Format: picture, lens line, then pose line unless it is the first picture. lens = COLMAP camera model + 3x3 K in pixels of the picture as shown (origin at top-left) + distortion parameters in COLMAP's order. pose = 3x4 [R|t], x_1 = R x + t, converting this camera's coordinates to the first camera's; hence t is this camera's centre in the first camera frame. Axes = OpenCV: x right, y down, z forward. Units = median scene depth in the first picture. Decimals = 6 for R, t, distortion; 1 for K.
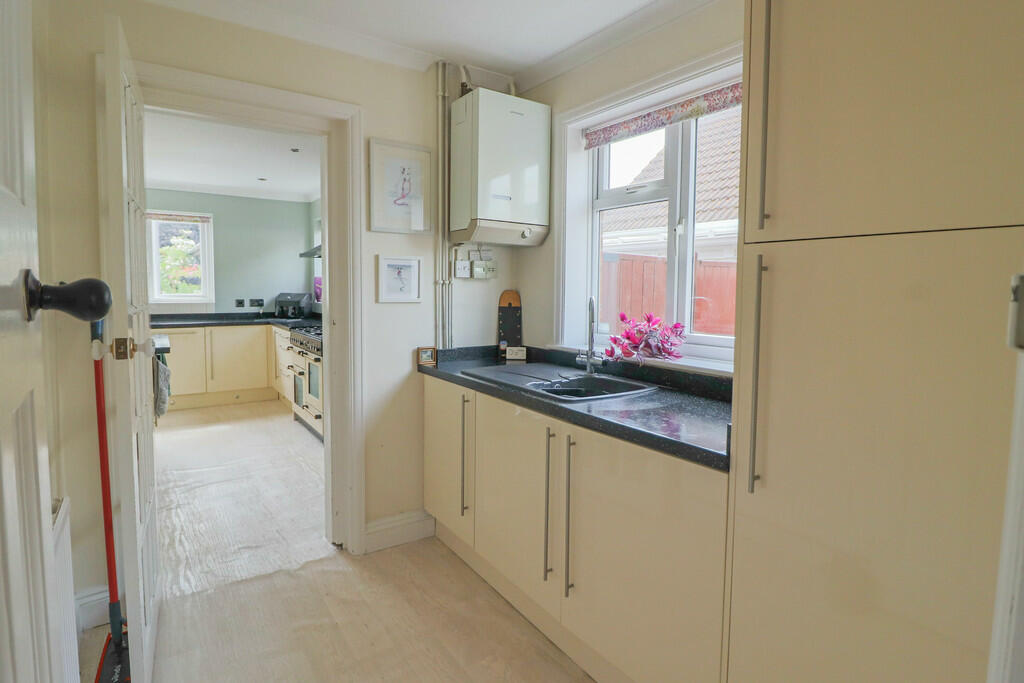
lens RADIAL K [[533.8, 0, 516.0], [0, 533.8, 321.9], [0, 0, 1]] dist [-0.007021, -0.002152]
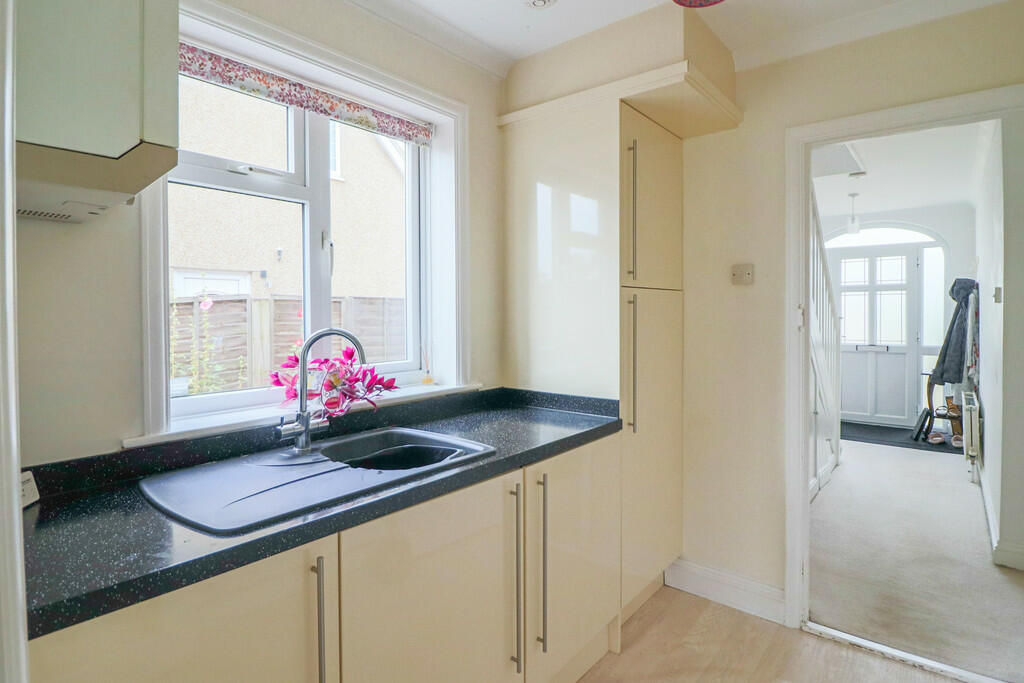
lens RADIAL K [[533.8, 0, 516.0], [0, 533.8, 321.9], [0, 0, 1]] dist [-0.007021, -0.002152]
pose [[-0.267408, -0.025941, 0.963234, -0.870577], [0.062162, 0.997091, 0.044110, -0.107783], [-0.961576, 0.071672, -0.265017, 1.428182]]
